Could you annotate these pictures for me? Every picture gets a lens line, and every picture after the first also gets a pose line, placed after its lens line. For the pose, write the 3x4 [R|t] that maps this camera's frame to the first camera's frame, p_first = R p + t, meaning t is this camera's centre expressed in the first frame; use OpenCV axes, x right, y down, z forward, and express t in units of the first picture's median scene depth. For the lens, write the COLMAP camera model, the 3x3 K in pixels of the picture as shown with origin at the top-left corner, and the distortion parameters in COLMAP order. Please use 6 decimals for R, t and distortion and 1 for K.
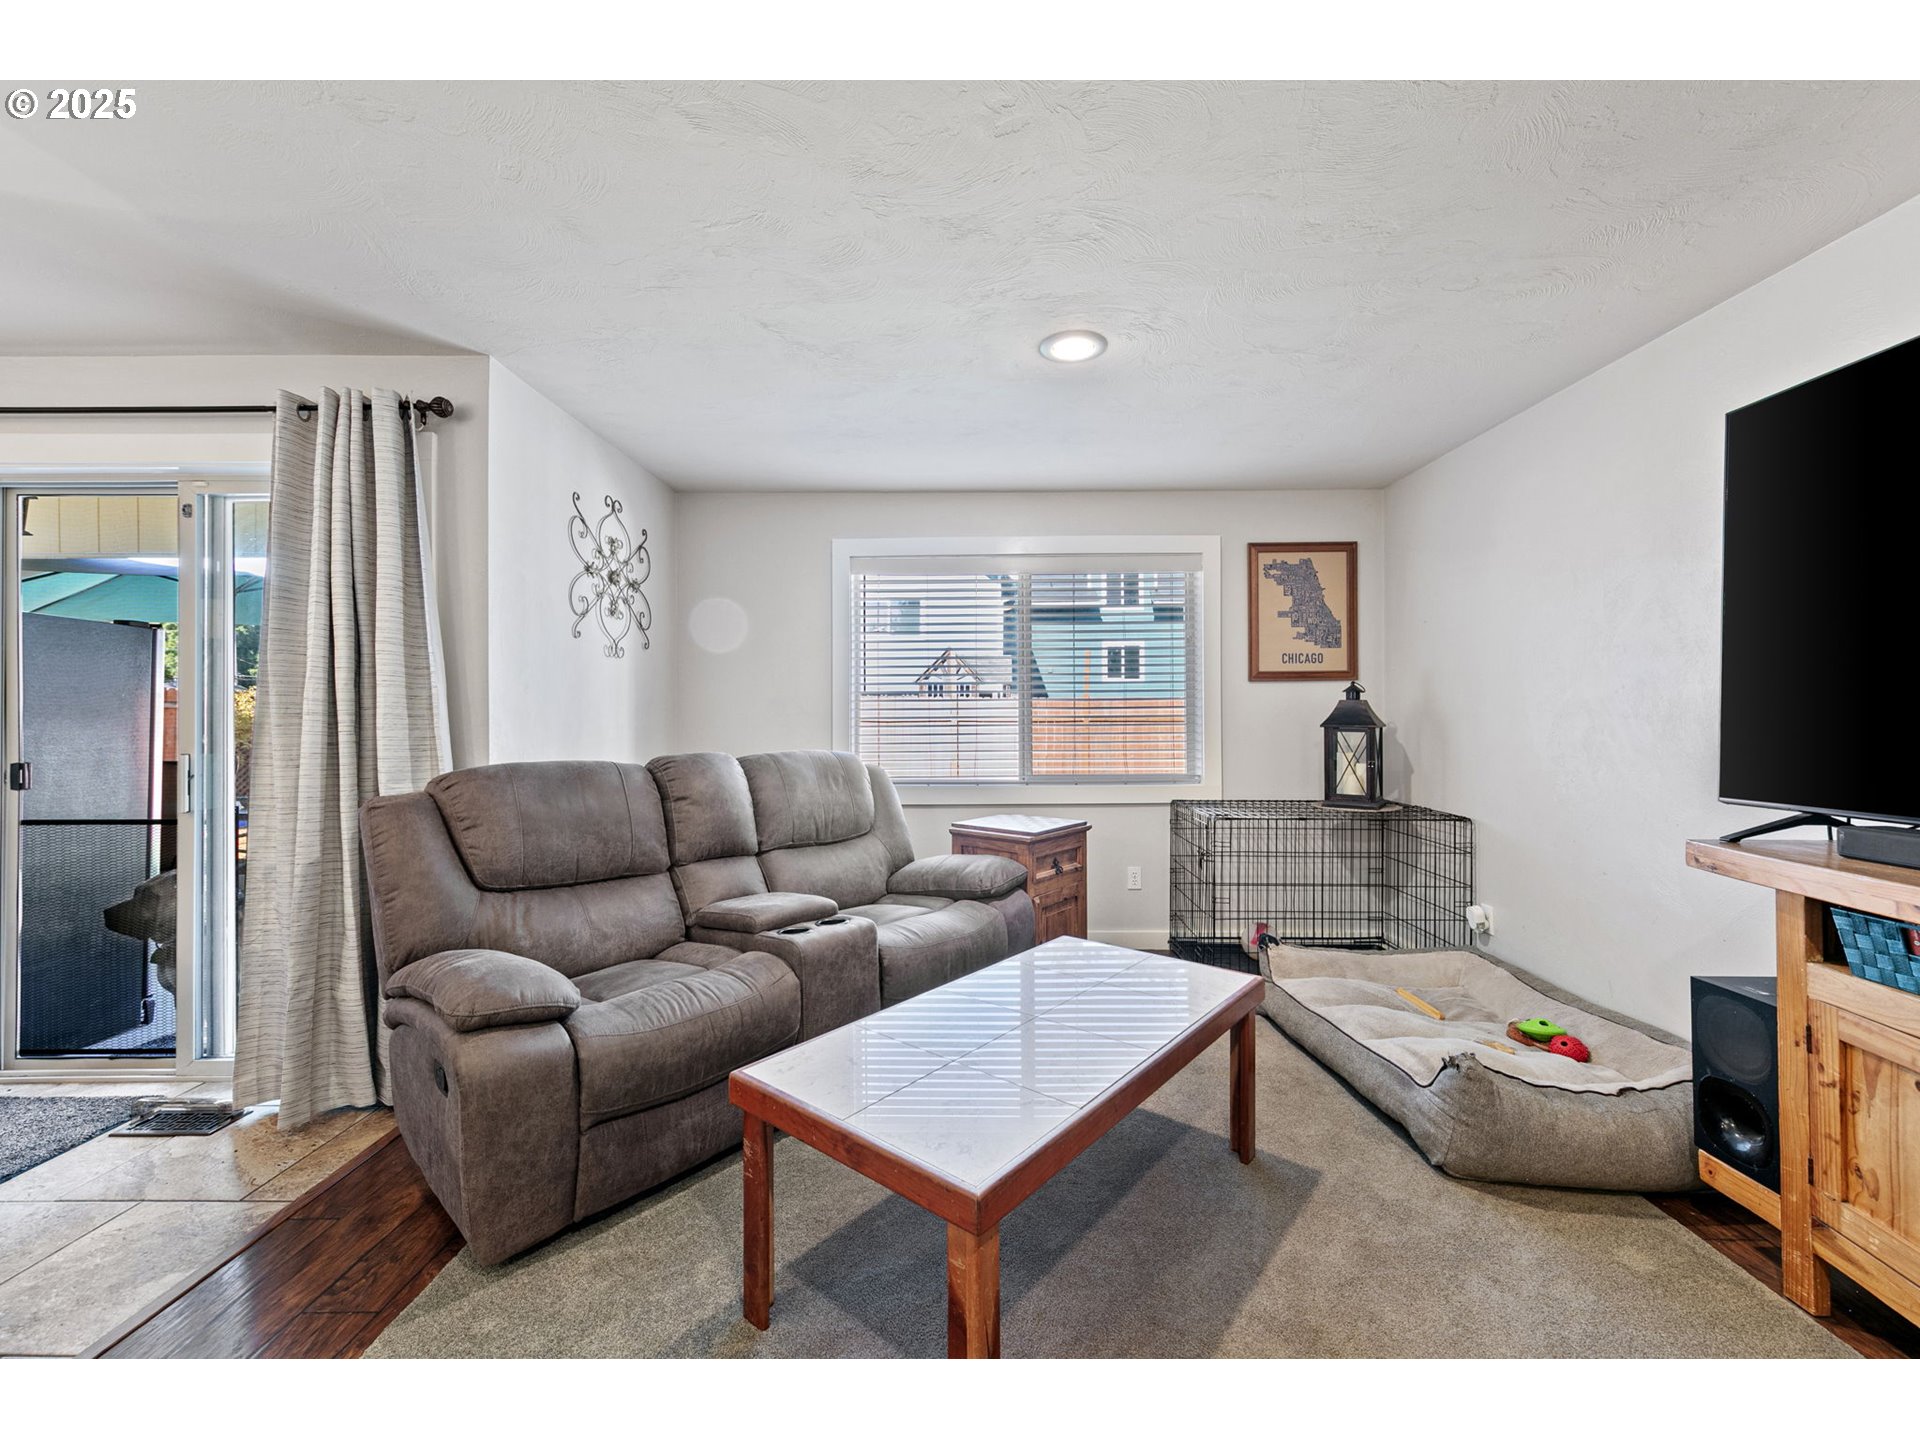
lens RADIAL K [[771.3, 0, 960.0], [0, 771.3, 720.0], [0, 0, 1]] dist [0.003628, 0.000270]
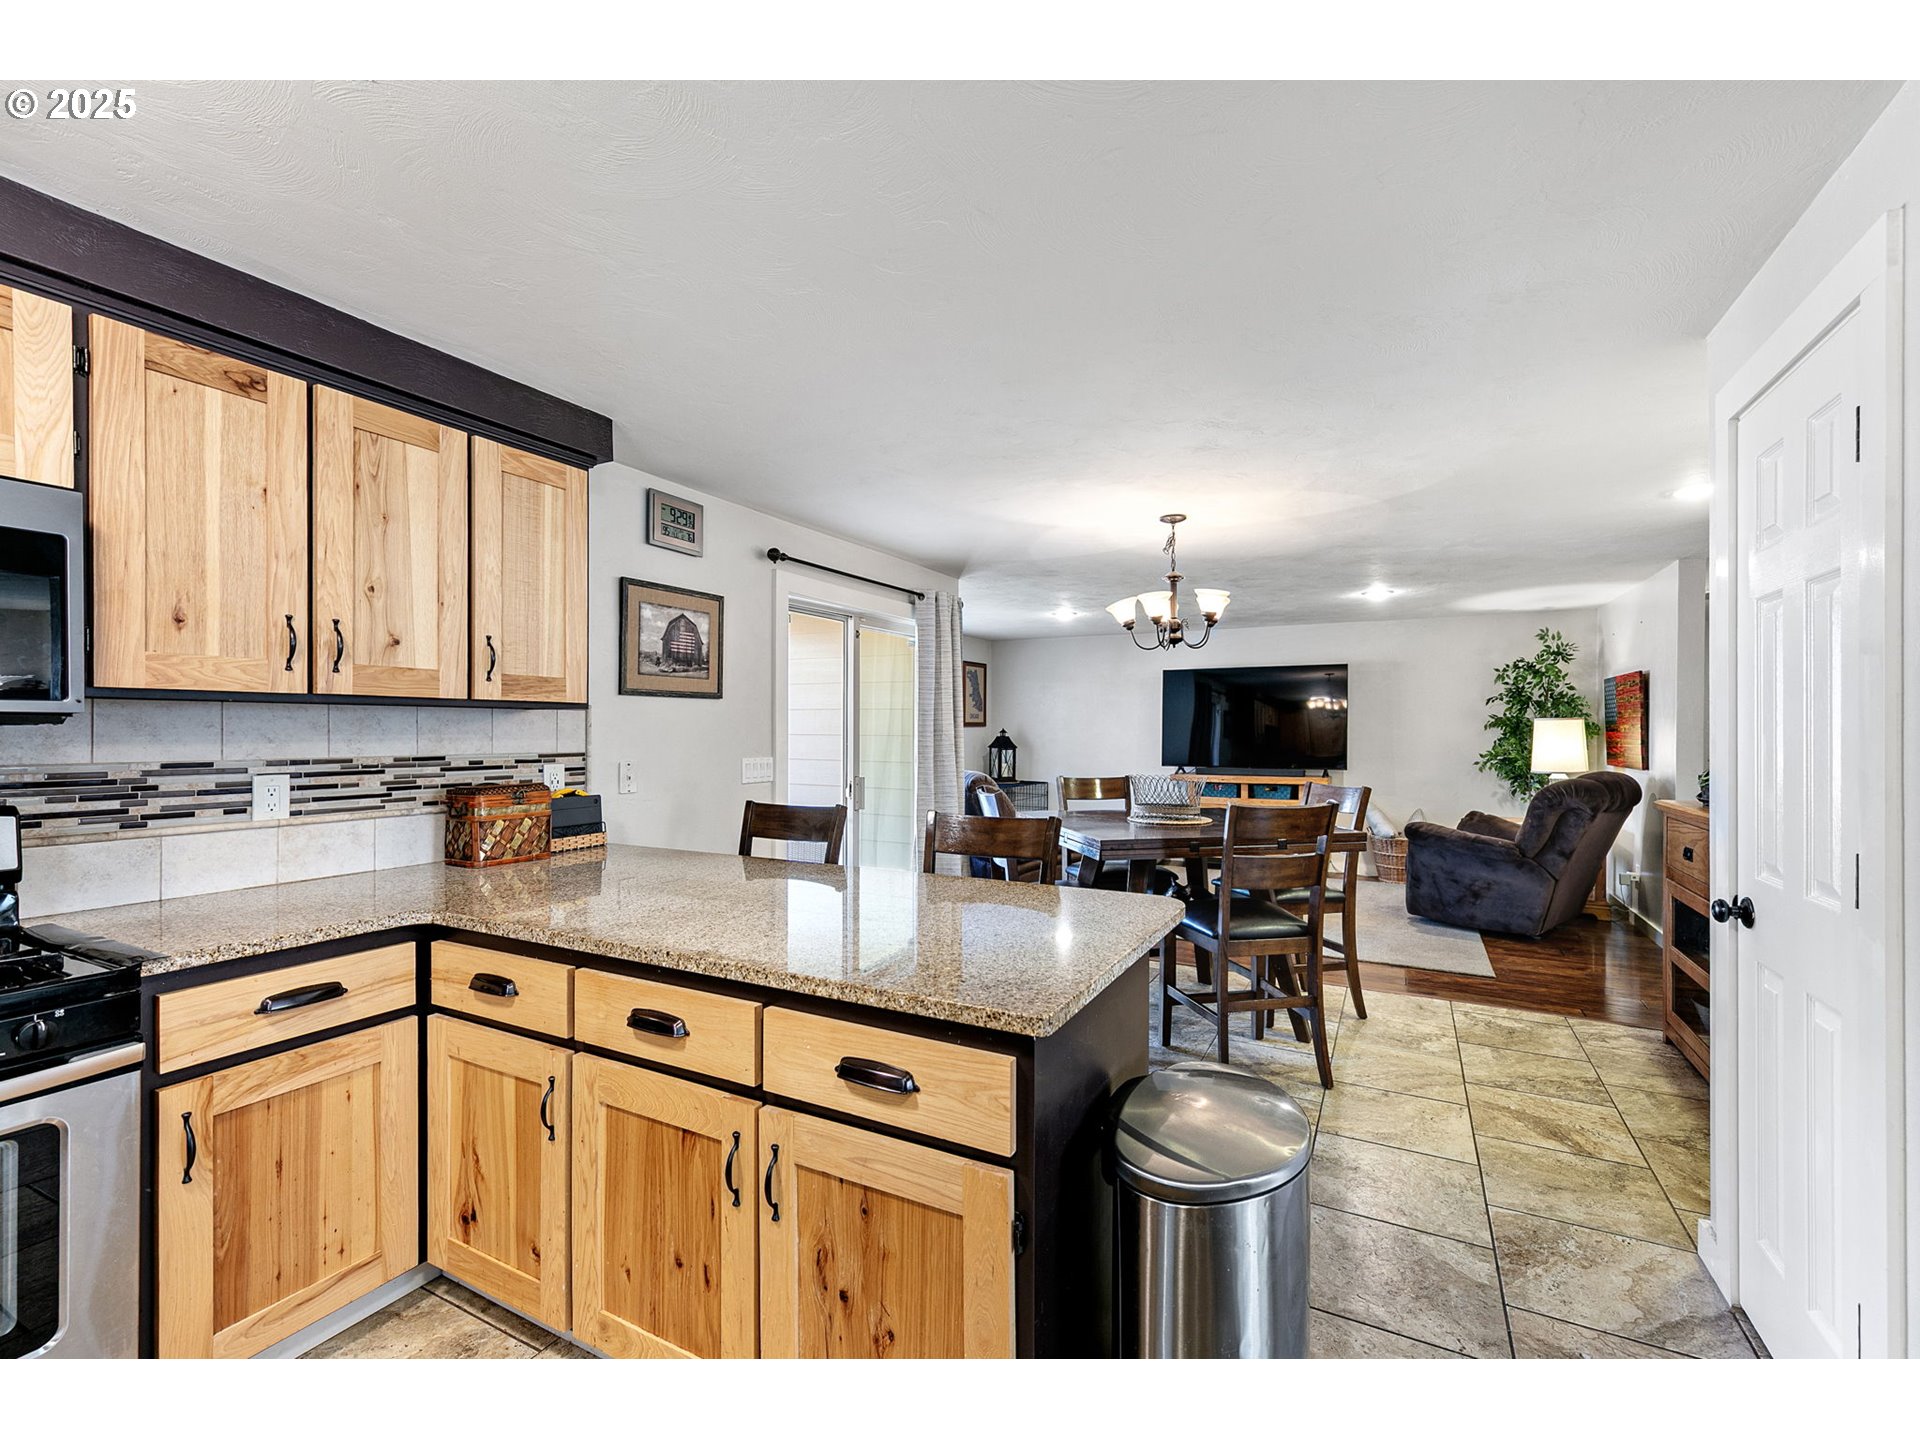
lens RADIAL K [[831.9, 0, 964.0], [0, 831.9, 733.1], [0, 0, 1]] dist [0.006146, -0.000382]
pose [[0.462878, -0.001414, 0.886421, -2.528457], [0.001188, 0.999999, 0.000975, -0.054759], [-0.886421, 0.000602, 0.462879, -0.070519]]
